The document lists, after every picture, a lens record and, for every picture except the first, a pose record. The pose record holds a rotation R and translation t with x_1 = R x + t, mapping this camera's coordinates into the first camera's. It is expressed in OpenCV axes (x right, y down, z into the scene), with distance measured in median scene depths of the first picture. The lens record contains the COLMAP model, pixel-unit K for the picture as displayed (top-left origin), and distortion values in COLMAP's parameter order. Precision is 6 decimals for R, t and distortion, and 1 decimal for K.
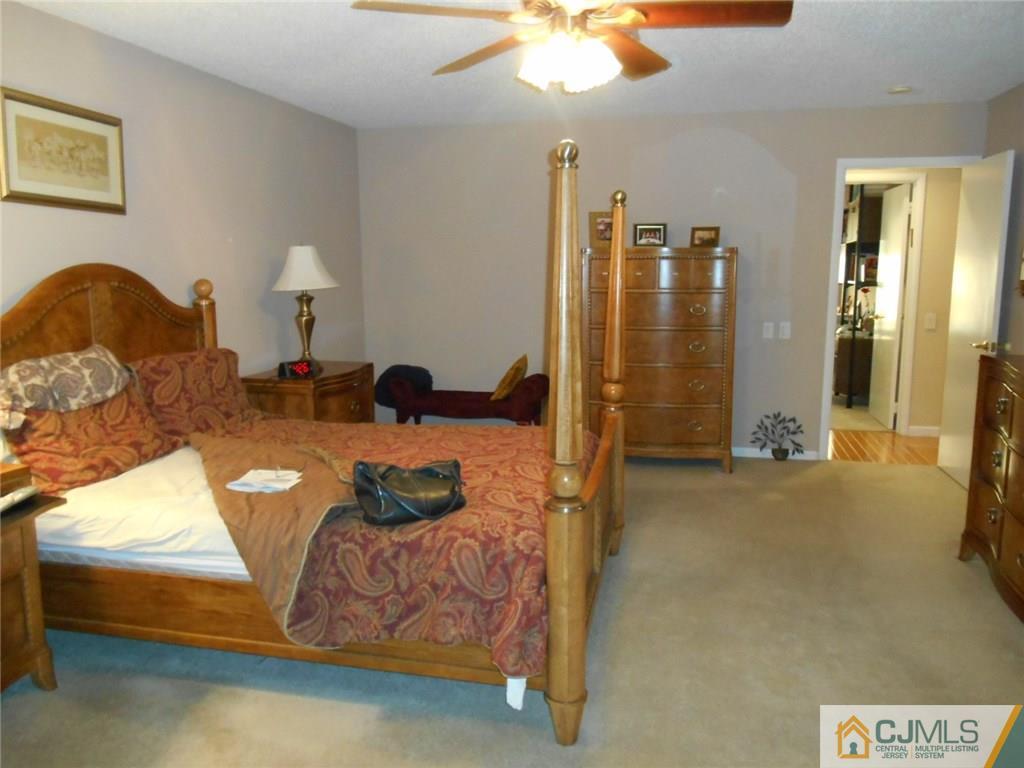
lens RADIAL K [[809.2, 0, 511.1], [0, 809.2, 382.2], [0, 0, 1]] dist [0.001993, 0.003593]
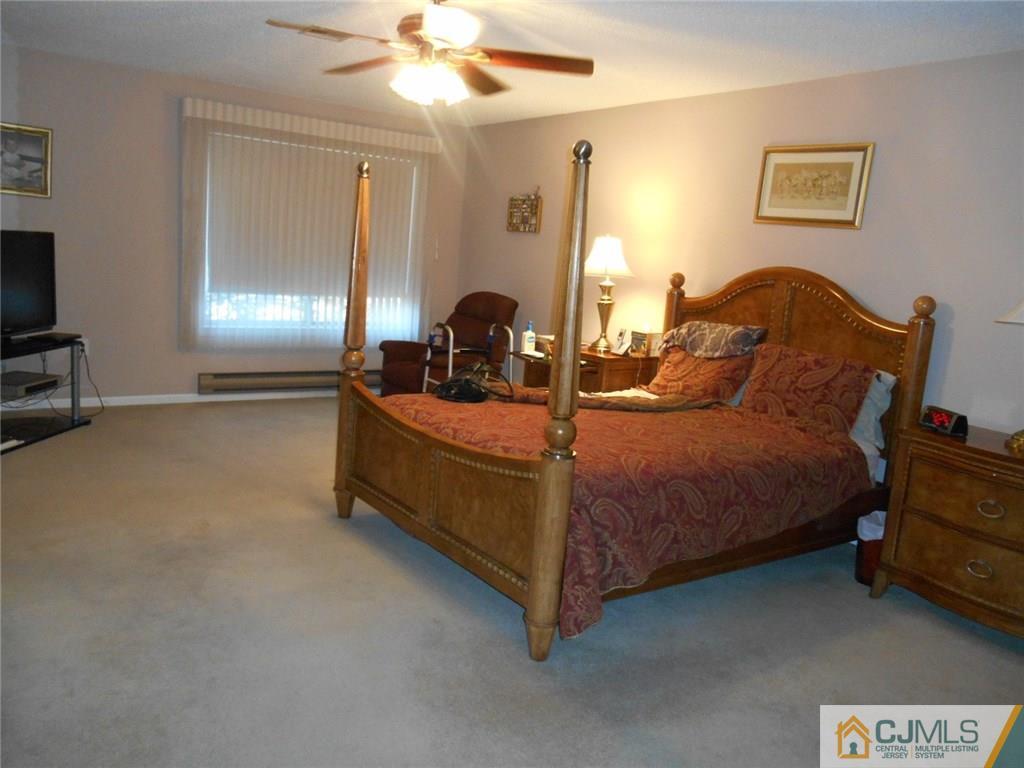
lens RADIAL K [[809.2, 0, 511.8], [0, 809.2, 385.4], [0, 0, 1]] dist [0.001993, 0.003593]
pose [[-0.654654, 0.071114, -0.752577, 0.752146], [-0.197135, 0.945055, 0.260786, -0.219354], [0.729771, 0.319084, -0.604664, 1.524253]]
